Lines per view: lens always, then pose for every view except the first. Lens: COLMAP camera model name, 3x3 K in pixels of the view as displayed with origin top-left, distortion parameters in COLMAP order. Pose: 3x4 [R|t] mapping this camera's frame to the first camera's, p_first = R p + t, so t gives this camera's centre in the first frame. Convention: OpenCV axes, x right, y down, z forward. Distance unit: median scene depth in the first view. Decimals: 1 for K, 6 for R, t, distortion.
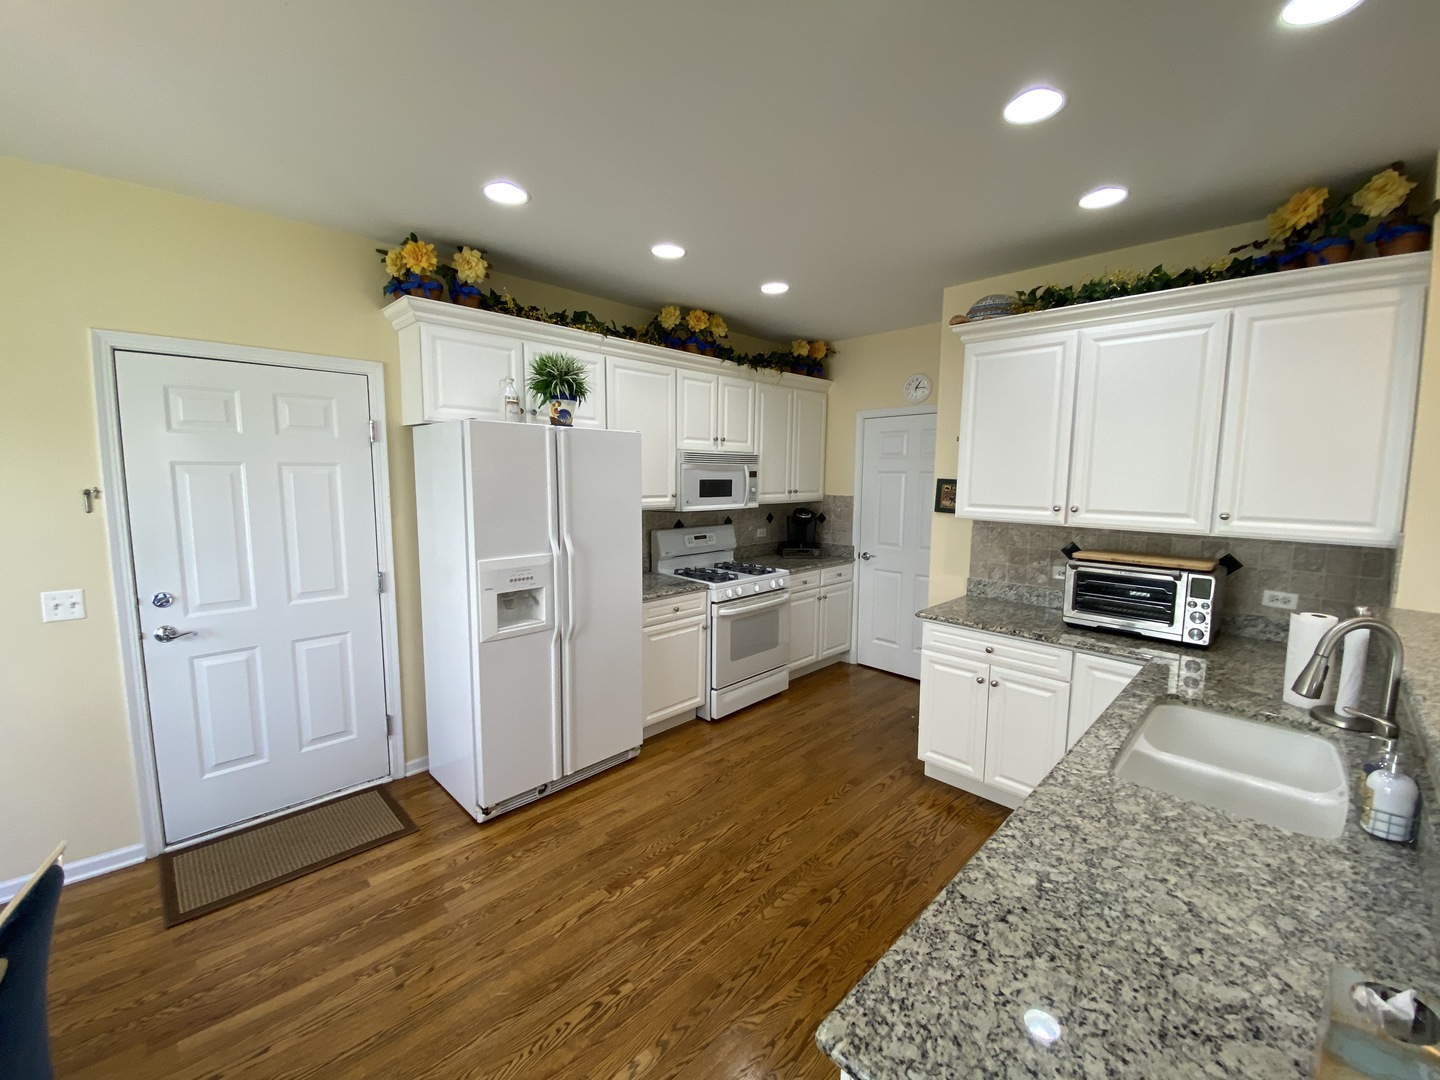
lens RADIAL K [[584.5, 0, 720.0], [0, 584.5, 540.0], [0, 0, 1]] dist [0.061366, -0.041922]
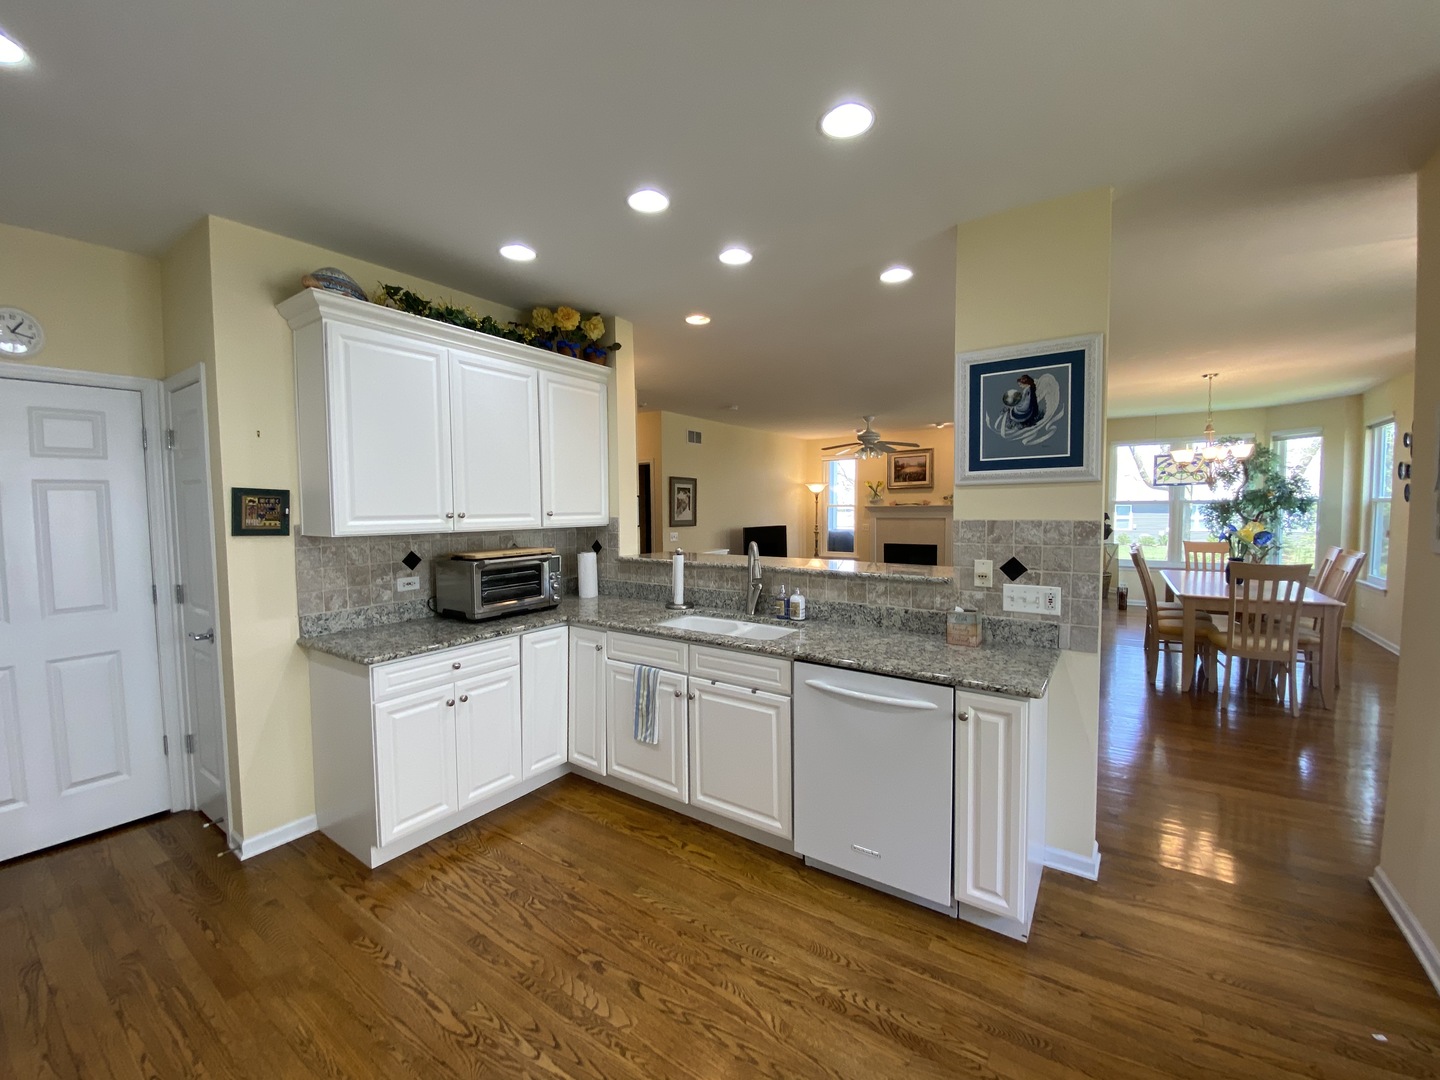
lens RADIAL K [[583.2, 0, 720.0], [0, 583.2, 540.0], [0, 0, 1]] dist [0.019535, -0.014611]
pose [[-0.172078, -0.069053, 0.982660, -0.447957], [0.123279, 0.988188, 0.091030, -0.039447], [-0.977339, 0.136805, -0.161533, 0.614780]]
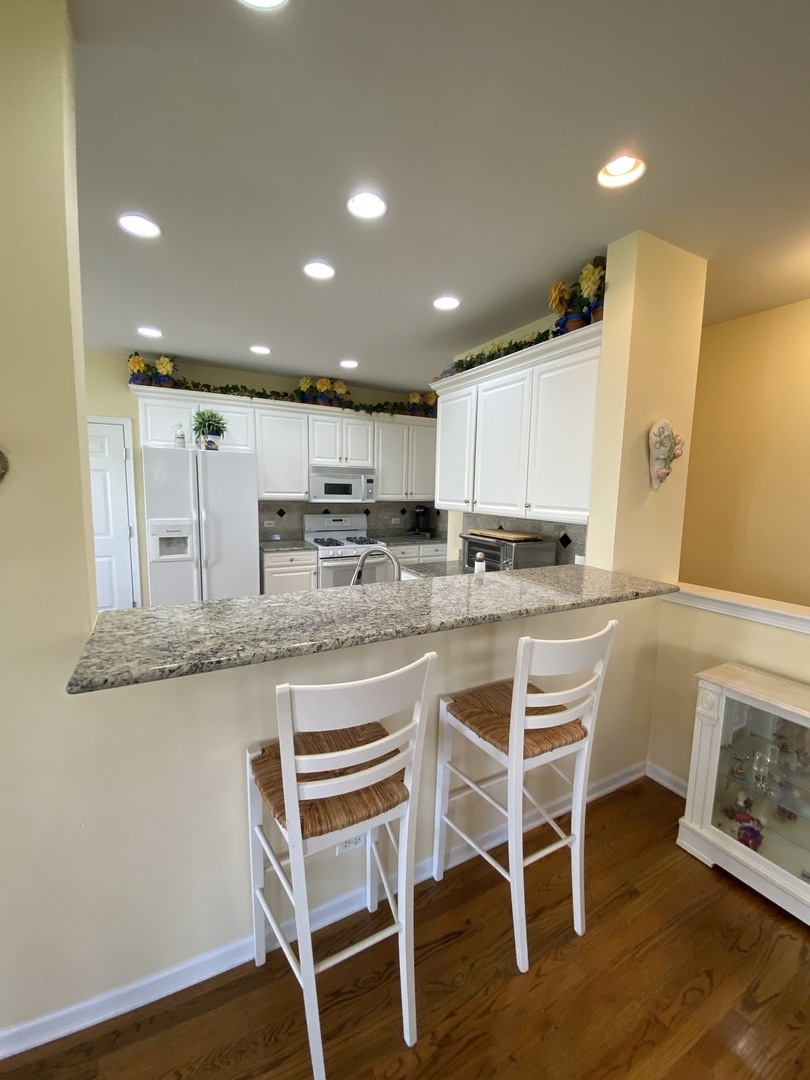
lens RADIAL K [[438.4, 0, 405.8], [0, 438.4, 542.7], [0, 0, 1]] dist [0.061366, -0.041922]
pose [[0.955900, 0.049563, -0.289479, 0.643723], [-0.047247, 0.998771, 0.014990, 0.038939], [0.289866, -0.000652, 0.957067, -0.121364]]
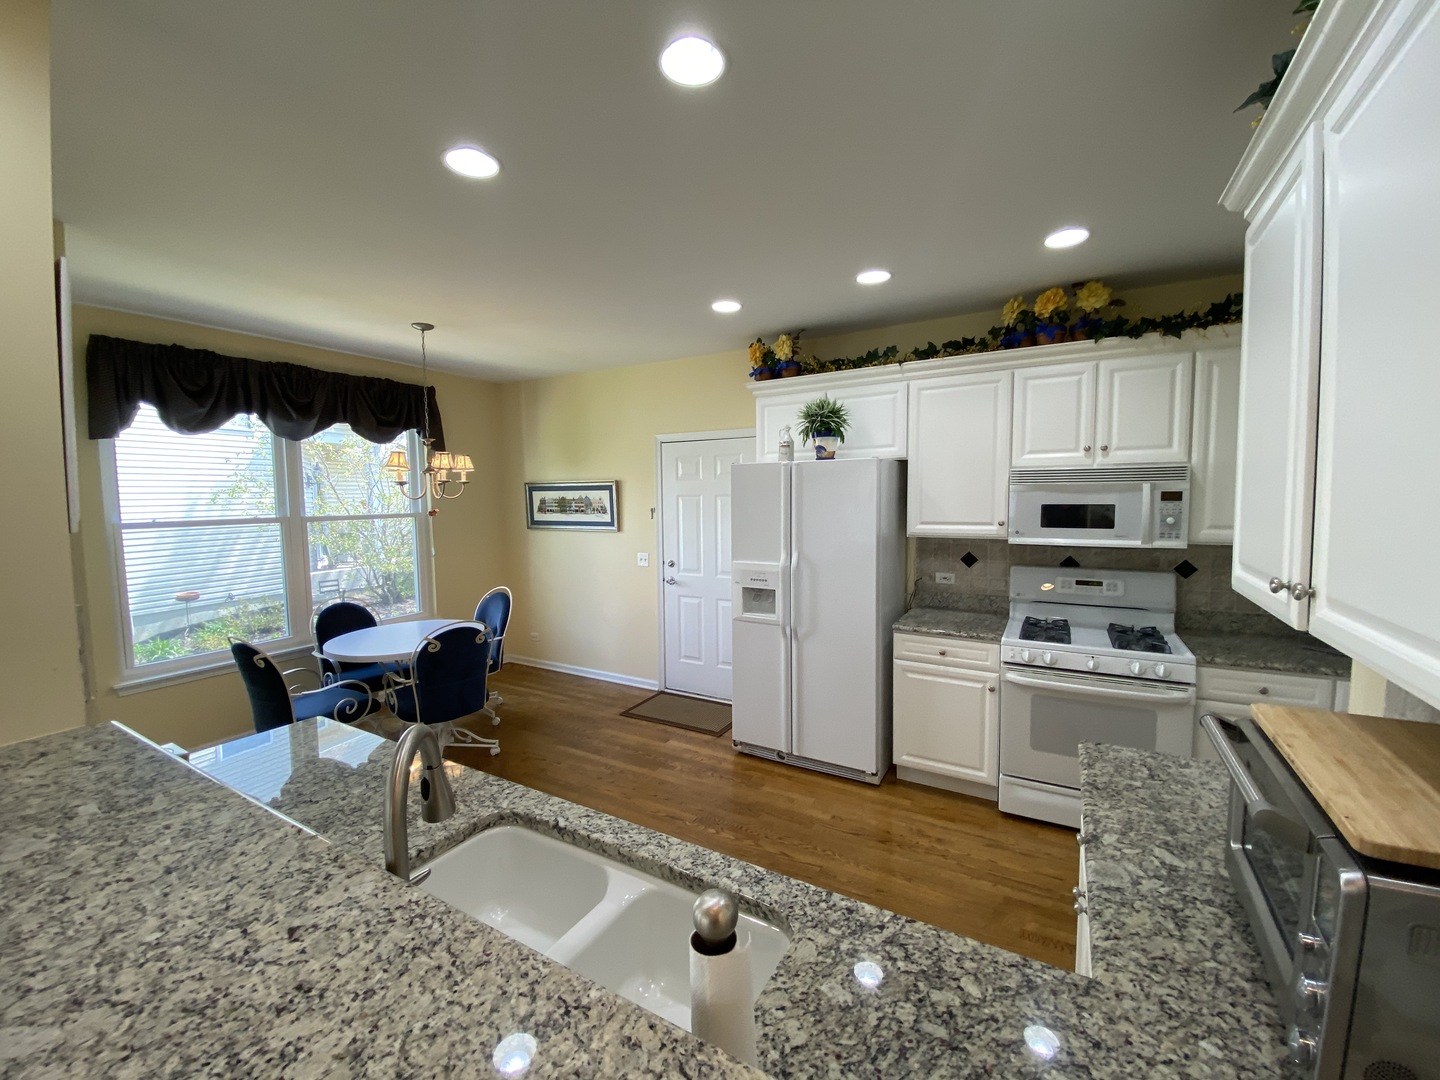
lens RADIAL K [[584.5, 0, 720.0], [0, 584.5, 540.0], [0, 0, 1]] dist [0.061366, -0.041922]
pose [[0.264880, 0.061950, -0.962289, 0.727708], [-0.101020, 0.994226, 0.036200, -0.049715], [0.958975, 0.087621, 0.269609, 0.456072]]
